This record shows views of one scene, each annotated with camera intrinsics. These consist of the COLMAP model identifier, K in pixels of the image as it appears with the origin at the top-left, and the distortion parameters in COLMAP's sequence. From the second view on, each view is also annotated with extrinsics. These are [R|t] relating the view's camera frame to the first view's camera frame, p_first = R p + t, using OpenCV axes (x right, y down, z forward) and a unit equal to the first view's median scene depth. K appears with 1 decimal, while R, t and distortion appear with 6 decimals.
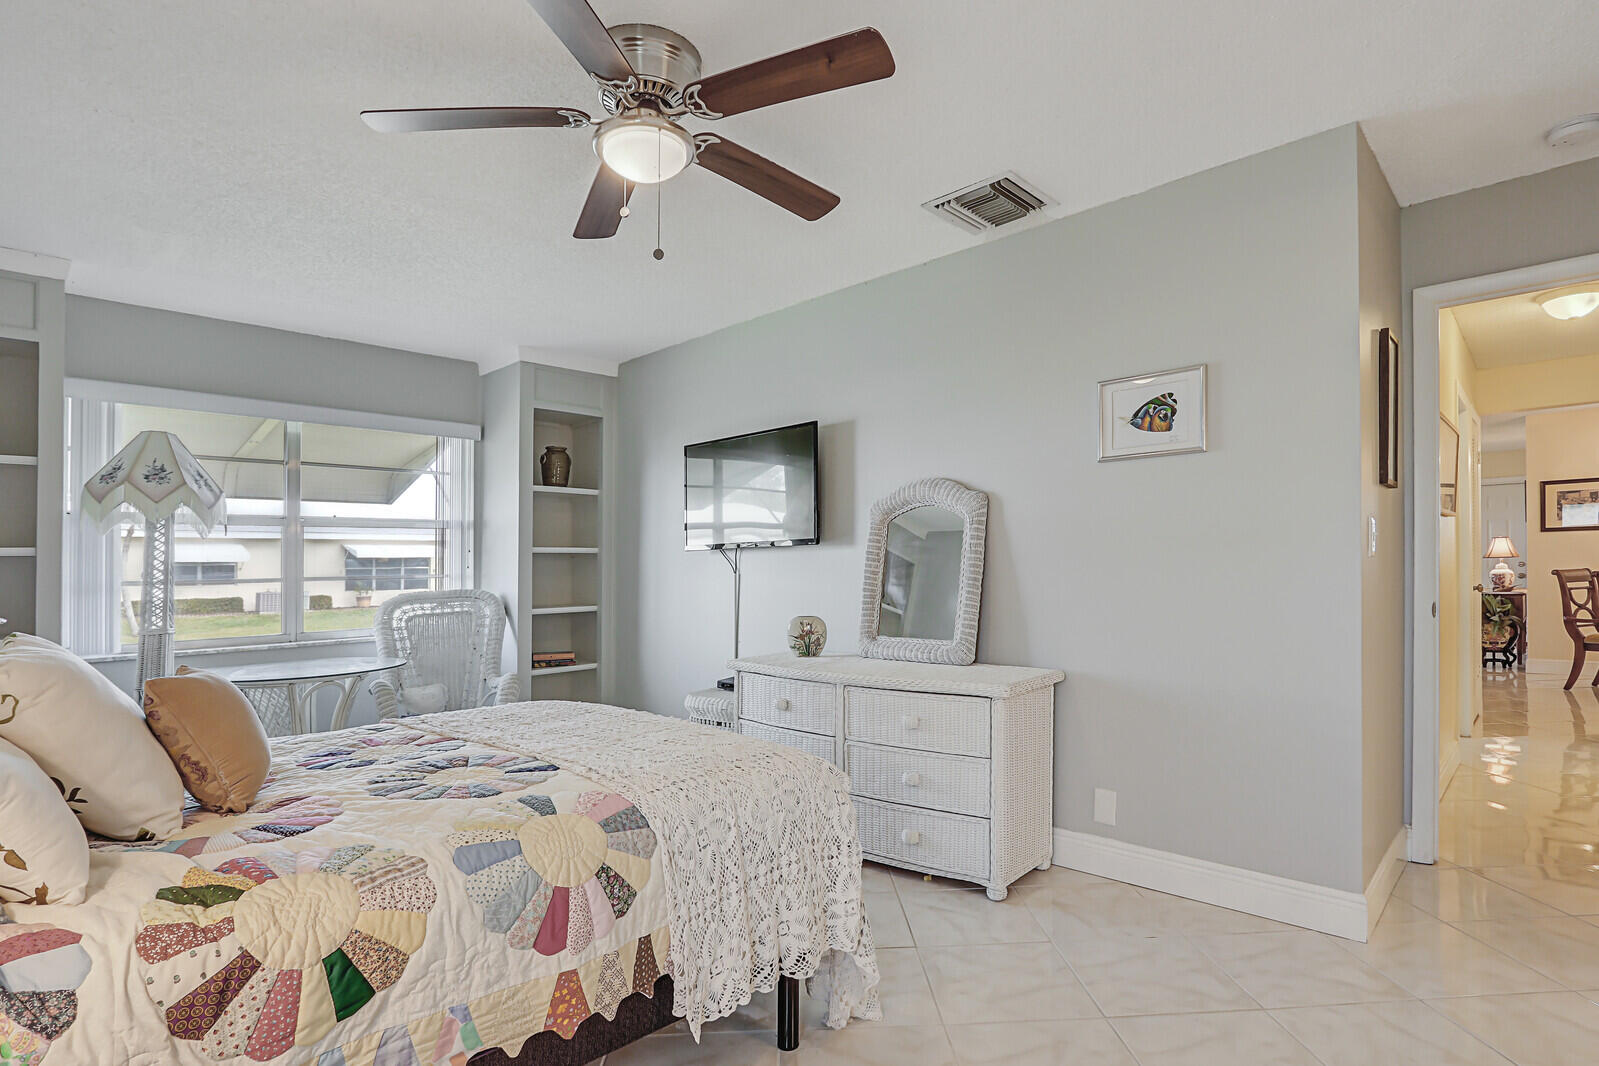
lens RADIAL K [[822.9, 0, 799.2], [0, 822.9, 562.2], [0, 0, 1]] dist [-0.002065, -0.000324]
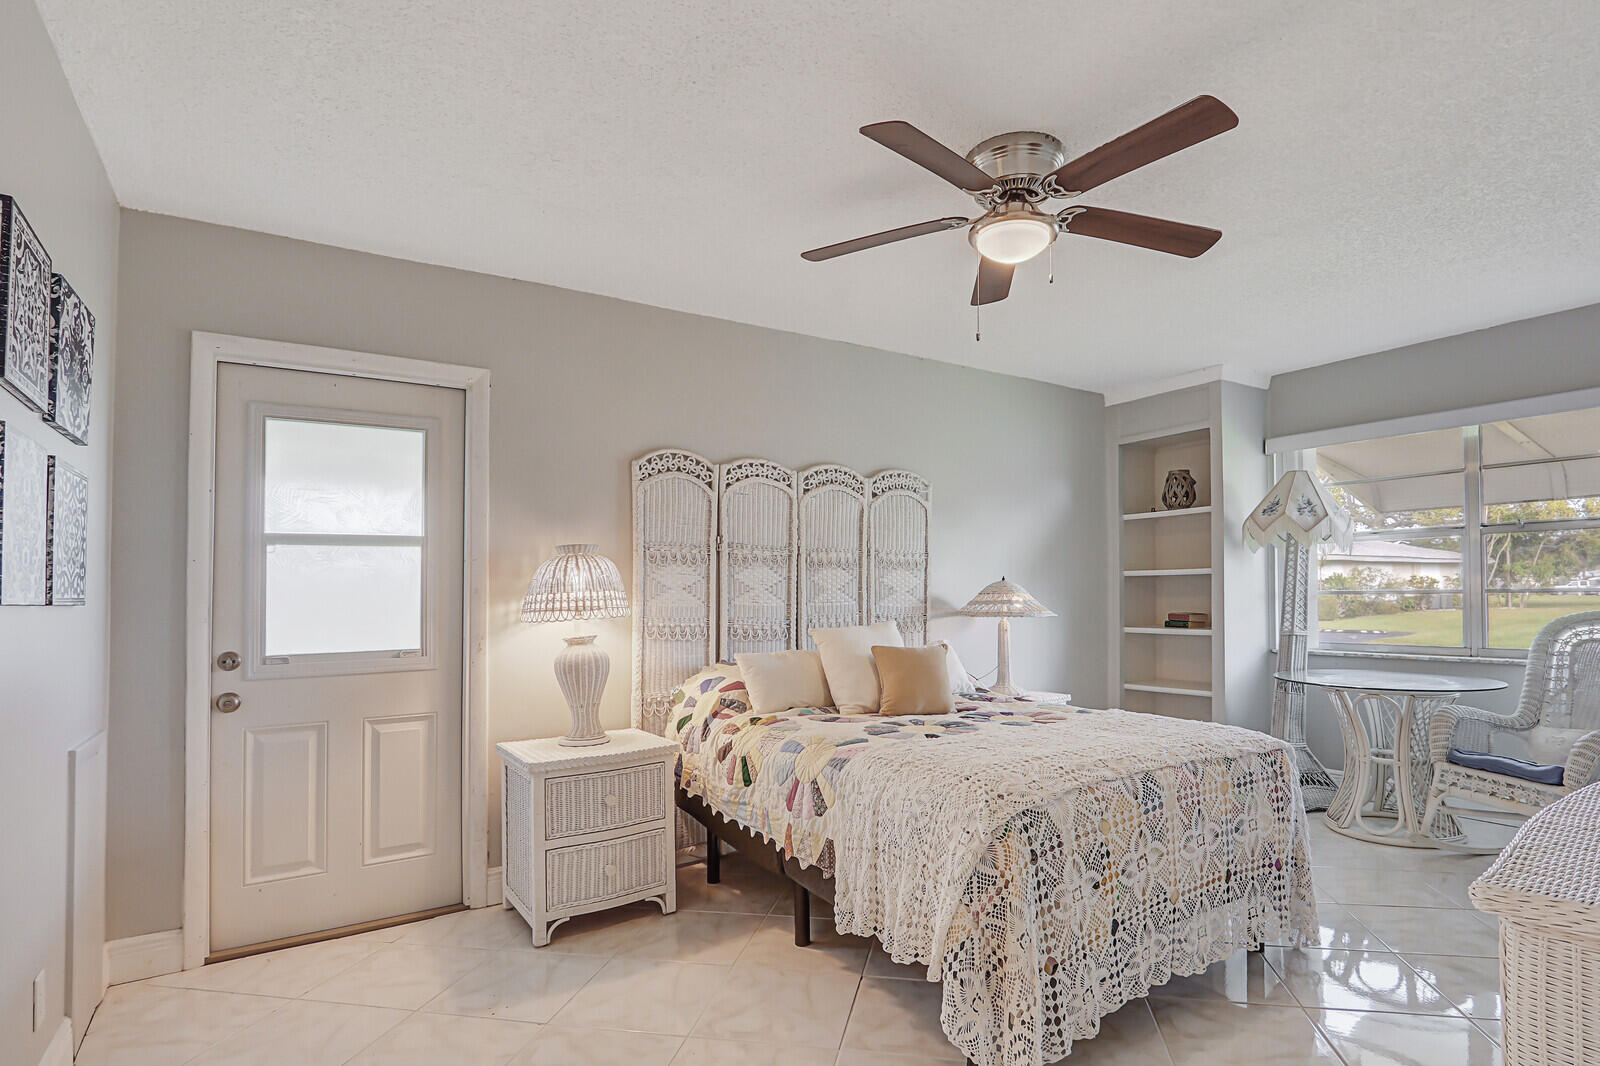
lens RADIAL K [[767.6, 0, 800.0], [0, 767.6, 533.0], [0, 0, 1]] dist [-0.001283, 0.000142]
pose [[-0.211746, -0.055087, -0.975771, 1.074356], [0.024709, 0.997789, -0.061692, -0.026686], [0.977012, -0.037173, -0.209917, 1.080083]]
